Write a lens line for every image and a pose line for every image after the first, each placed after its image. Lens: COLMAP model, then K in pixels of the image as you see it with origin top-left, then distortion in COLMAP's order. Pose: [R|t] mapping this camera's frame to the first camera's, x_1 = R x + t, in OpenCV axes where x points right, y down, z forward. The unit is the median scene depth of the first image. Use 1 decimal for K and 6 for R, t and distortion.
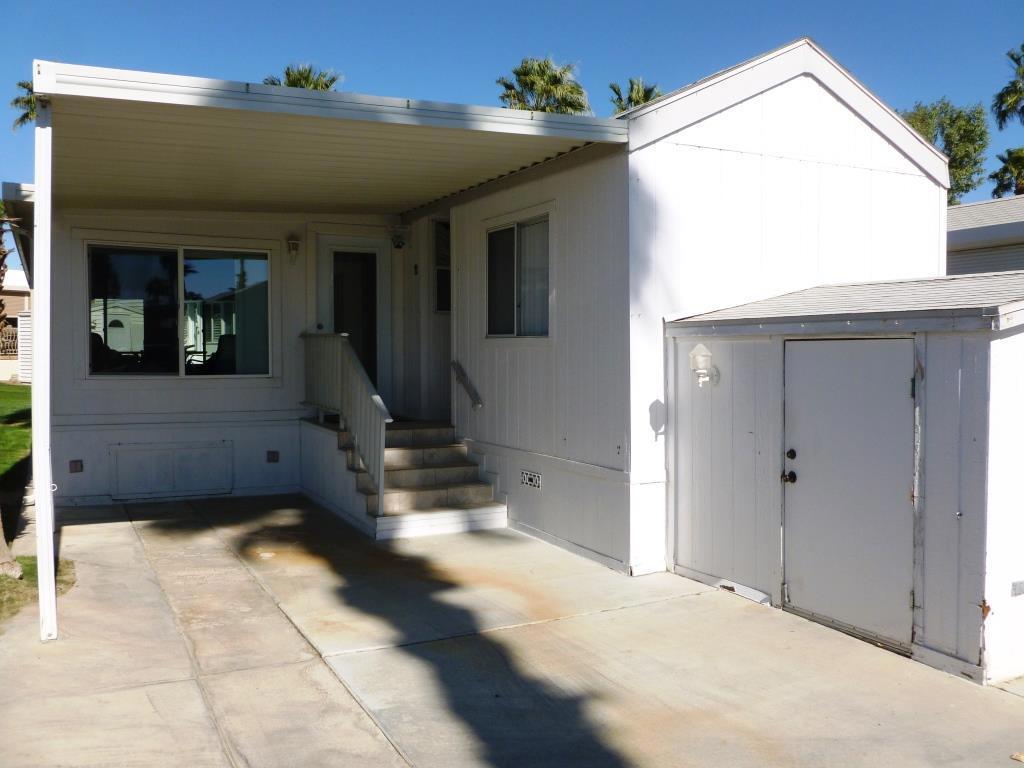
lens RADIAL K [[849.8, 0, 511.5], [0, 849.8, 352.9], [0, 0, 1]] dist [-0.036977, 0.005933]
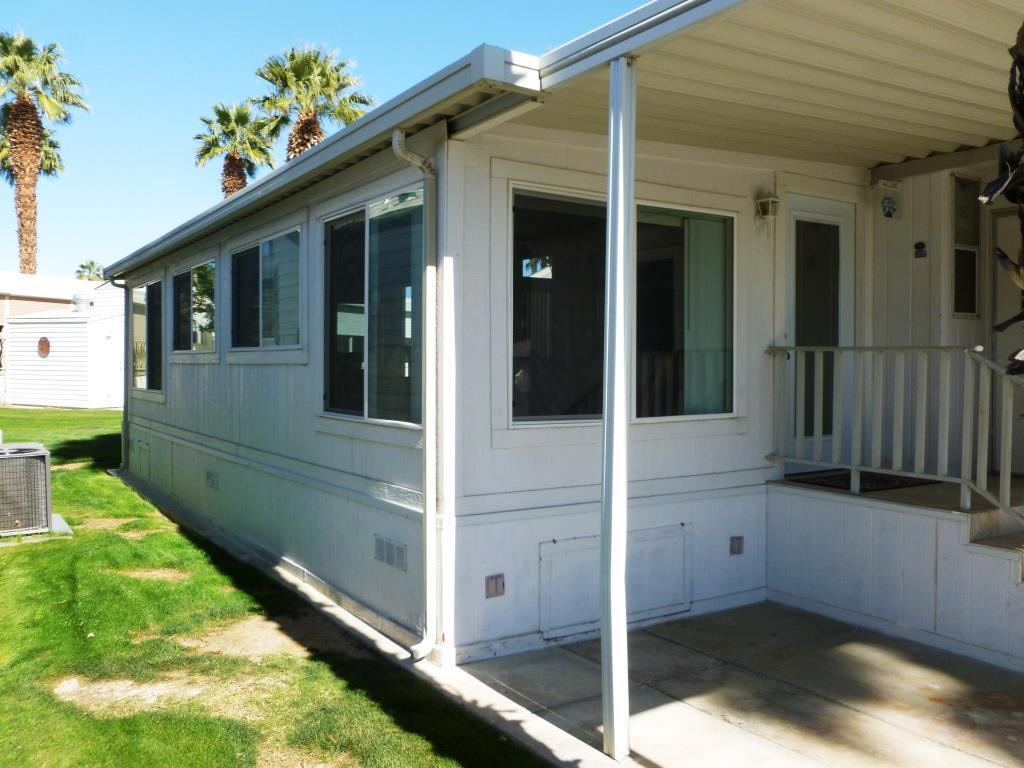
lens RADIAL K [[849.8, 0, 511.5], [0, 849.8, 352.9], [0, 0, 1]] dist [-0.036977, 0.005933]
pose [[0.994984, -0.002688, 0.099998, -0.509187], [0.004359, 0.999854, -0.016500, -0.009098], [-0.099939, 0.016853, 0.994851, 0.397222]]
